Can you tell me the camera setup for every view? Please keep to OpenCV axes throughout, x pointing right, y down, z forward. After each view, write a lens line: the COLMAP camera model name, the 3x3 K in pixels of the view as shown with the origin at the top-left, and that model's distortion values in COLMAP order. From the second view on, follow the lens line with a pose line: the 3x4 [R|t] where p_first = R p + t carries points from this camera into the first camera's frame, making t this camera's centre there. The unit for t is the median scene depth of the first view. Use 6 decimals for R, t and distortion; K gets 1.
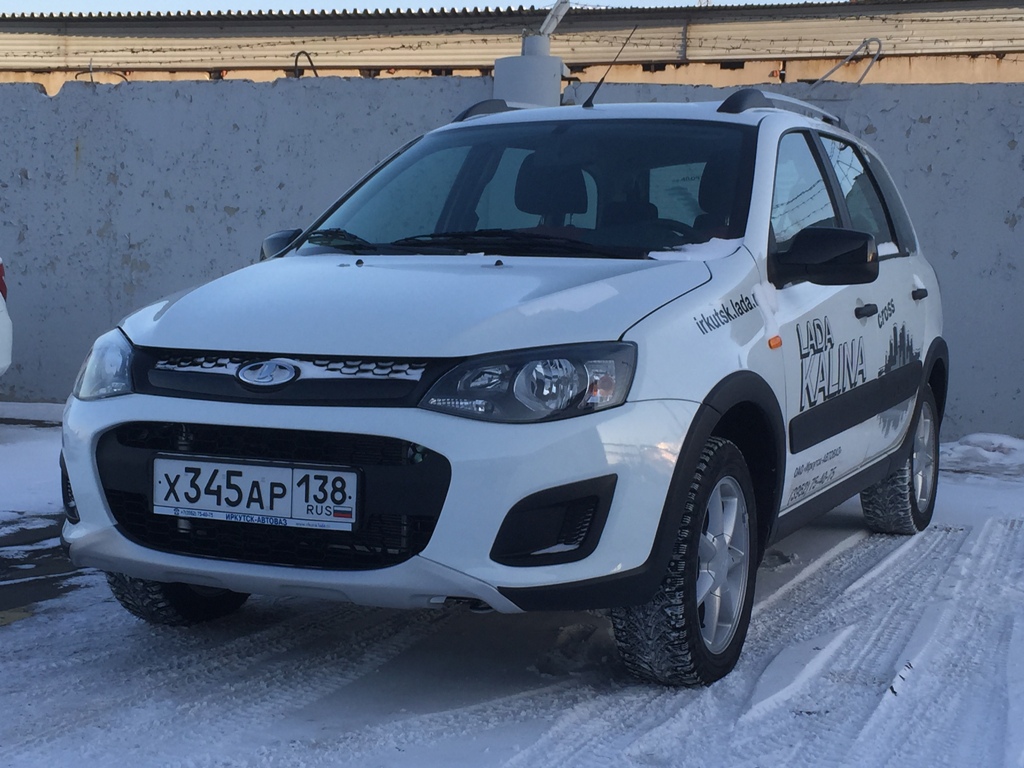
lens RADIAL K [[1589.2, 0, 506.6], [0, 1589.2, 384.7], [0, 0, 1]] dist [0.052017, 0.000000]
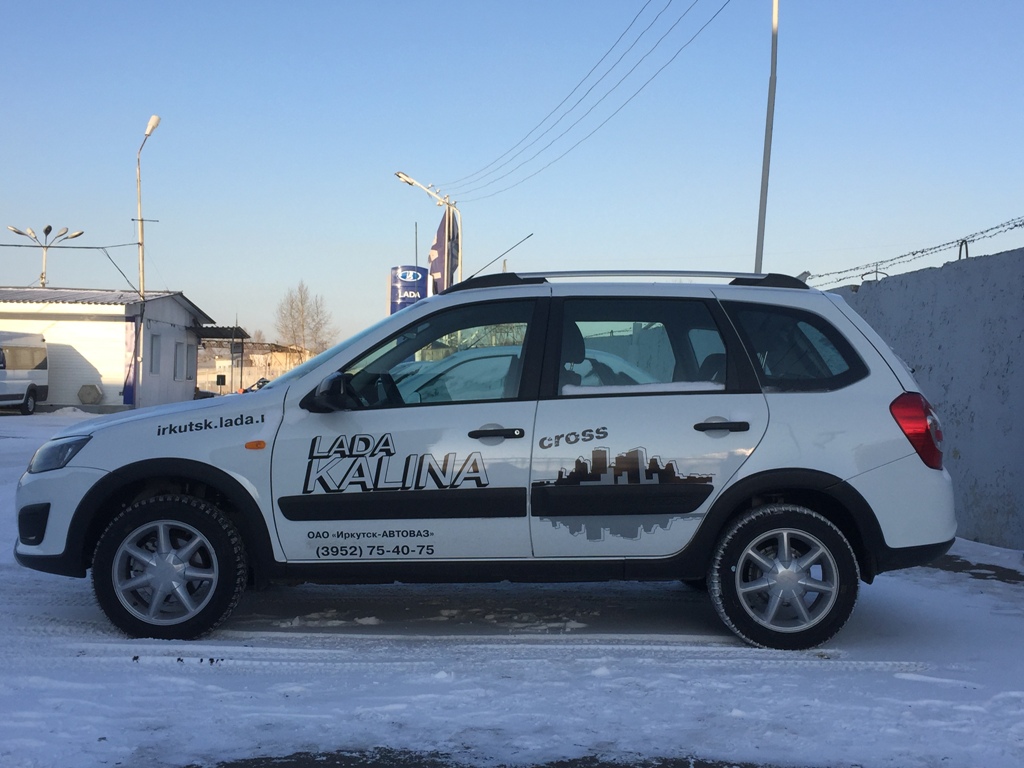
lens RADIAL K [[1152.4, 0, 512.9], [0, 1152.4, 382.8], [0, 0, 1]] dist [0.061407, 0.000000]
pose [[0.444343, -0.021261, -0.895604, 1.176961], [-0.075523, 0.995271, -0.061096, -0.033486], [0.892668, 0.094787, 0.440636, 0.641637]]
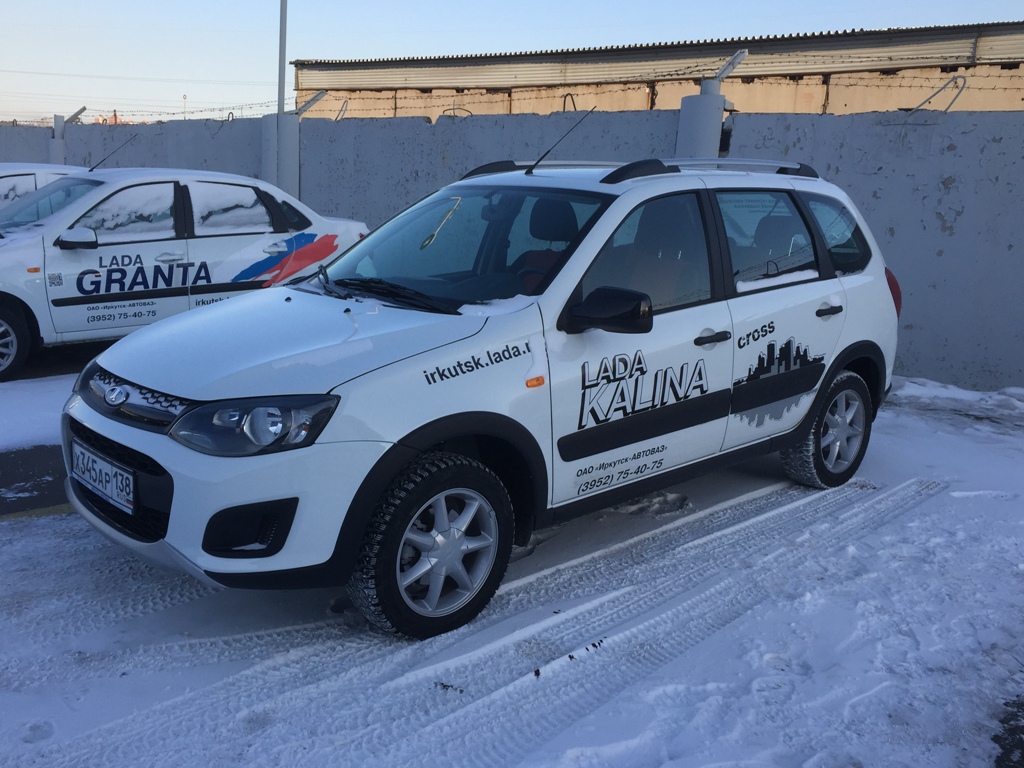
lens RADIAL K [[947.3, 0, 510.2], [0, 947.3, 385.2], [0, 0, 1]] dist [0.037847, 0.000000]
pose [[0.927155, 0.085943, -0.364687, 0.387768], [-0.039730, 0.990401, 0.132394, -0.112928], [0.372565, -0.108261, 0.921670, 0.246993]]
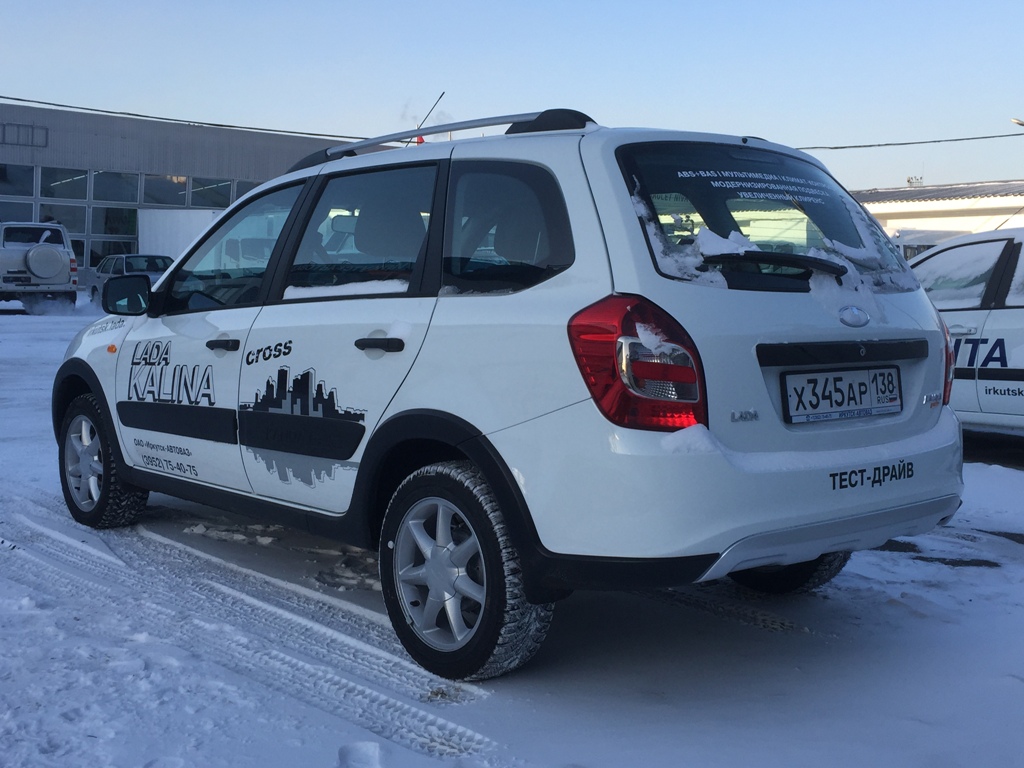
lens RADIAL K [[1152.4, 0, 507.3], [0, 1152.4, 379.5], [0, 0, 1]] dist [0.061407, 0.000000]
pose [[-0.401564, 0.055664, -0.914138, 0.966898], [-0.082875, 0.991847, 0.096802, -0.127496], [0.912074, 0.114631, -0.393677, 1.637360]]
